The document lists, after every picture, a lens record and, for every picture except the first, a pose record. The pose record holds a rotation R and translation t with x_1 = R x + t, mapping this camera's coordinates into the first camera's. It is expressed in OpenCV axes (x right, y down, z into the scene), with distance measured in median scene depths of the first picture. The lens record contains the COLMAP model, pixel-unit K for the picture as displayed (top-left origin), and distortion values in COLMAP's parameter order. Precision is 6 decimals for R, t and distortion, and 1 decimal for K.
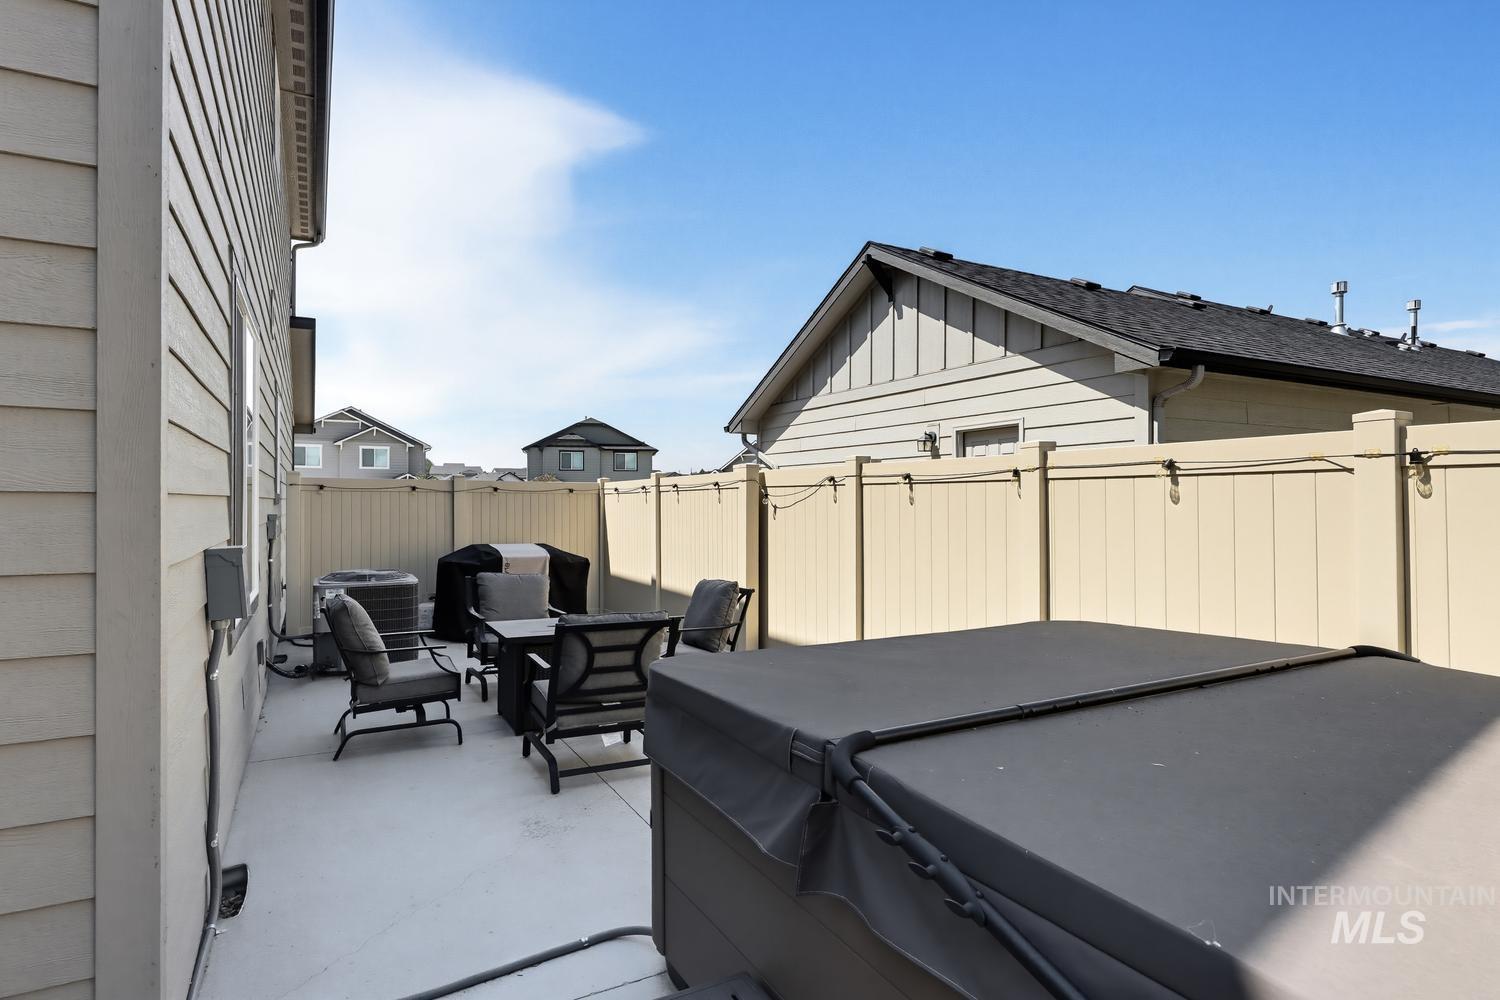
lens RADIAL K [[793.9, 0, 747.5], [0, 793.9, 500.1], [0, 0, 1]] dist [0.002572, -0.000951]
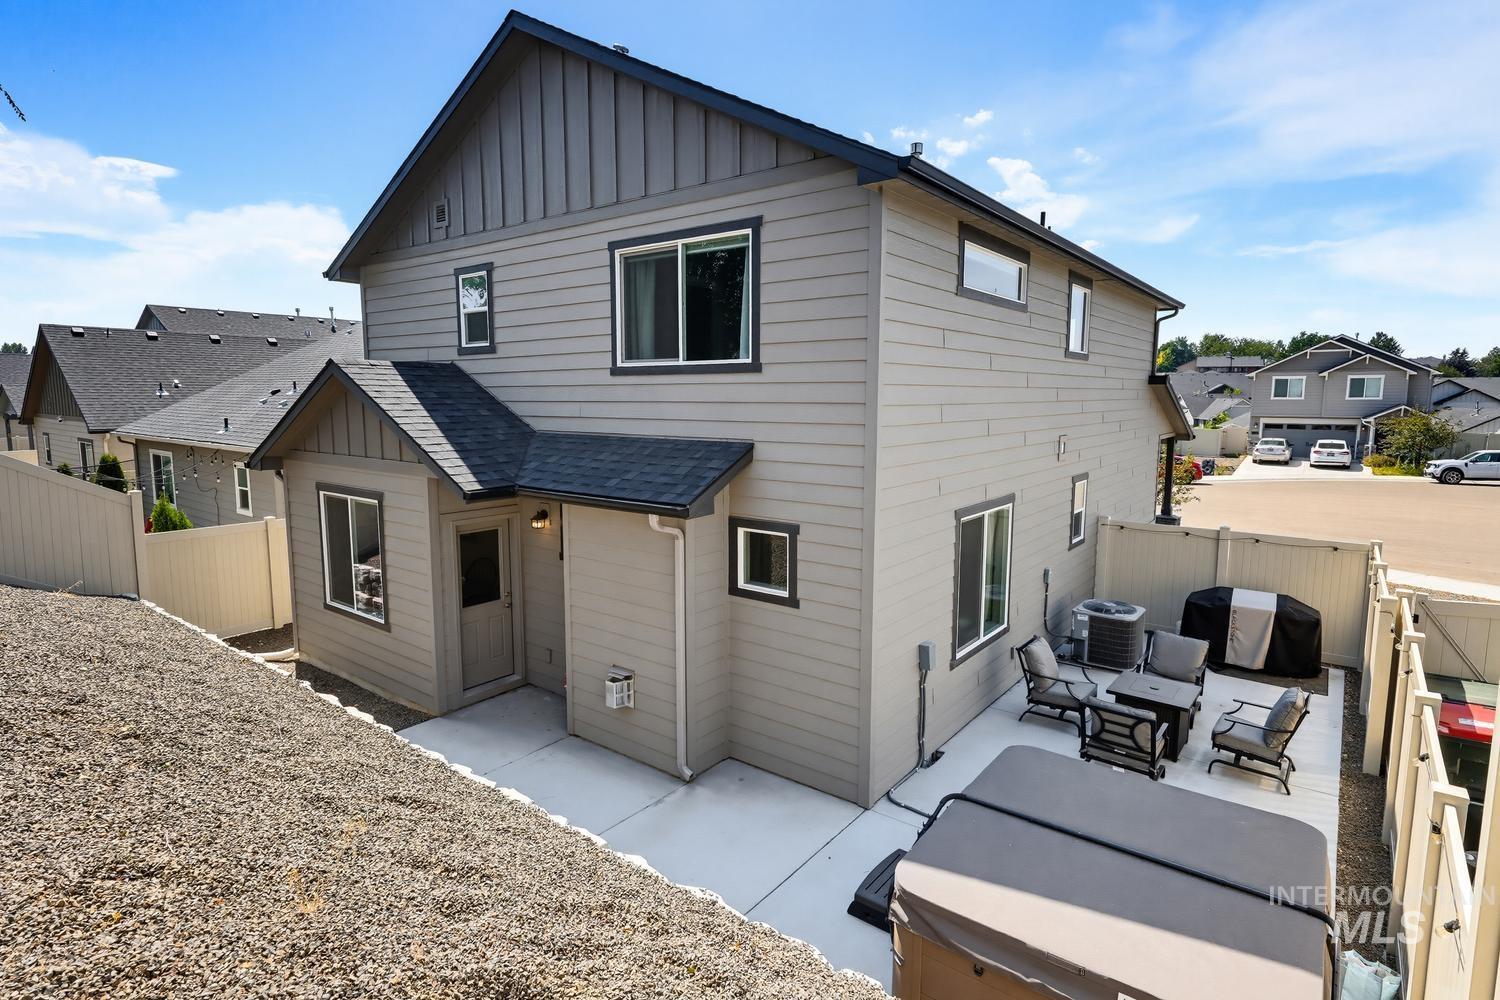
lens RADIAL K [[768.5, 0, 741.5], [0, 768.5, 501.5], [0, 0, 1]] dist [-0.001946, -0.000590]
pose [[0.389100, 0.121943, -0.913089, 0.635056], [0.006786, 0.990793, 0.135213, -0.340618], [0.921171, -0.058808, 0.384690, -0.259954]]
